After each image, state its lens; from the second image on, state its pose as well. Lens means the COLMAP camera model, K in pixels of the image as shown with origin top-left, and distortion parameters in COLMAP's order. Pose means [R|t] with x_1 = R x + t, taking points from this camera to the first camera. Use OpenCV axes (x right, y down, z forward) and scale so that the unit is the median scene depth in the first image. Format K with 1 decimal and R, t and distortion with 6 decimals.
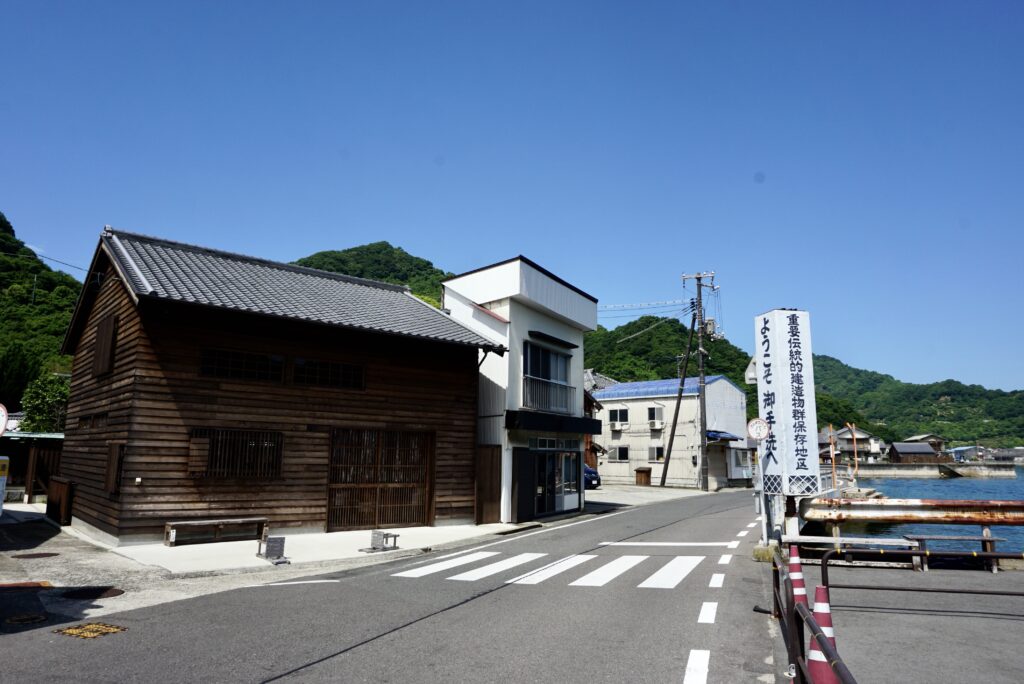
lens RADIAL K [[706.7, 0, 512.0], [0, 706.7, 342.0], [0, 0, 1]] dist [-0.003596, 0.002079]
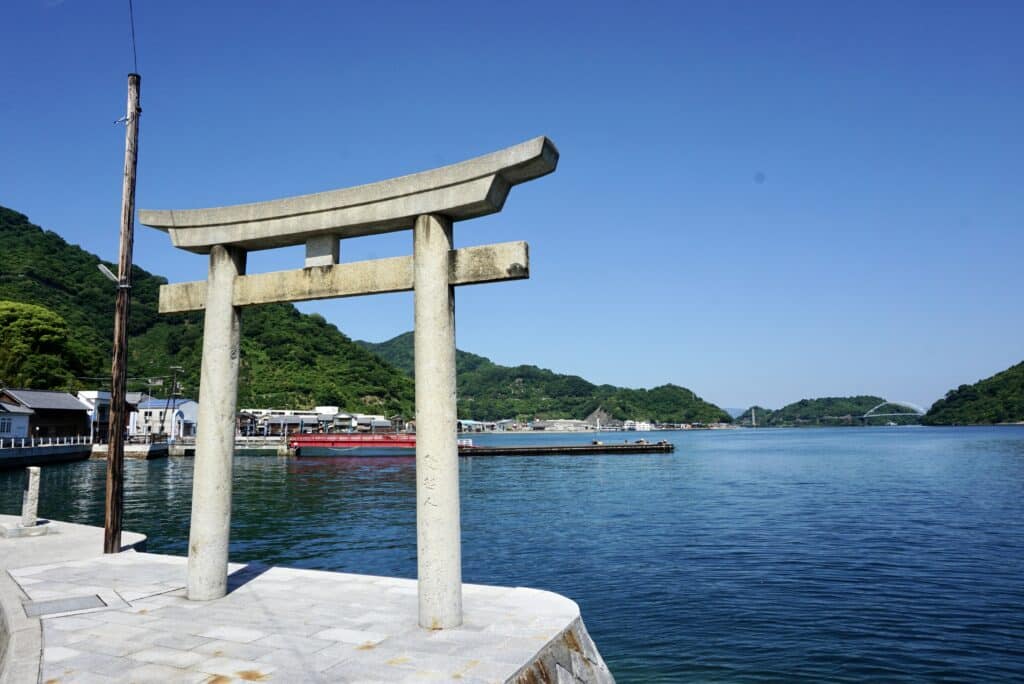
lens RADIAL K [[706.7, 0, 512.0], [0, 706.7, 342.0], [0, 0, 1]] dist [-0.003596, 0.002079]
pose [[0.874331, 0.054676, 0.482241, 0.003360], [-0.074313, 0.996999, 0.021695, -0.018185], [-0.479607, -0.054805, 0.875770, -0.109004]]
